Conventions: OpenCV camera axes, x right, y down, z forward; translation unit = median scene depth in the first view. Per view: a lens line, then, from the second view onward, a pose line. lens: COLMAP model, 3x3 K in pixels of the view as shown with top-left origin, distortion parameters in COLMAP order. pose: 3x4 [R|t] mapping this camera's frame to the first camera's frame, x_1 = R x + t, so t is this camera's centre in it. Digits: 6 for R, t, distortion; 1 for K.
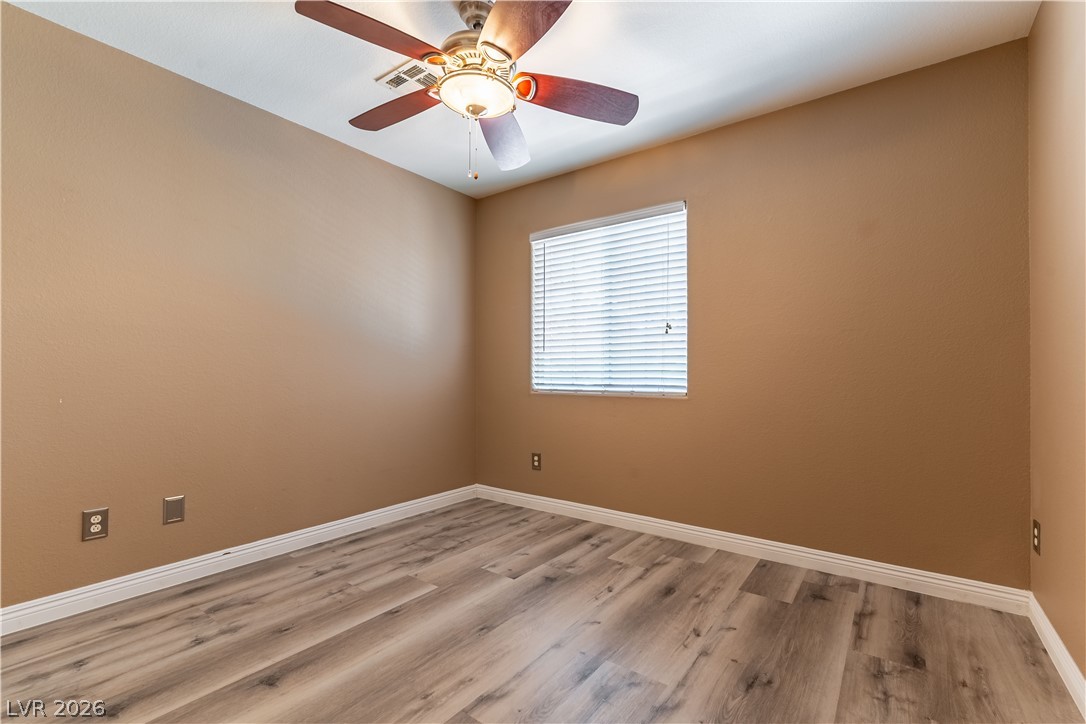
lens RADIAL K [[477.4, 0, 551.5], [0, 477.4, 364.0], [0, 0, 1]] dist [0.002827, -0.000145]
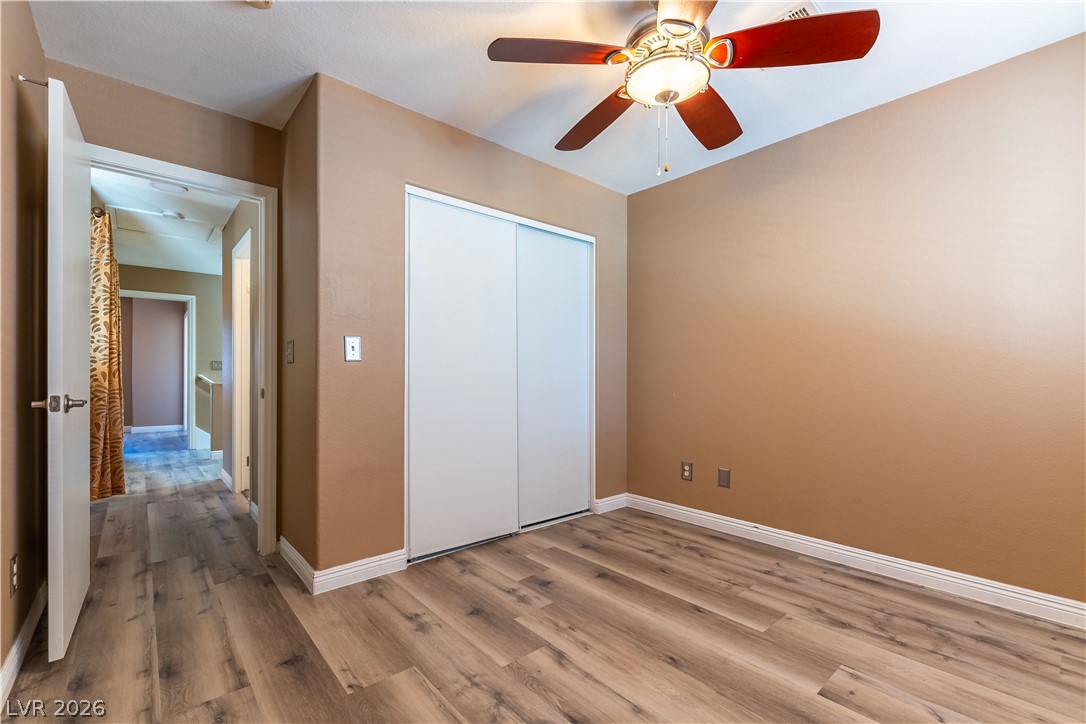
lens RADIAL K [[477.4, 0, 549.2], [0, 477.4, 369.6], [0, 0, 1]] dist [0.002827, -0.000145]
pose [[-0.227809, -0.018065, -0.973538, 0.661448], [0.012972, 0.999683, -0.021585, 0.015920], [0.973619, -0.017546, -0.227503, 0.810375]]
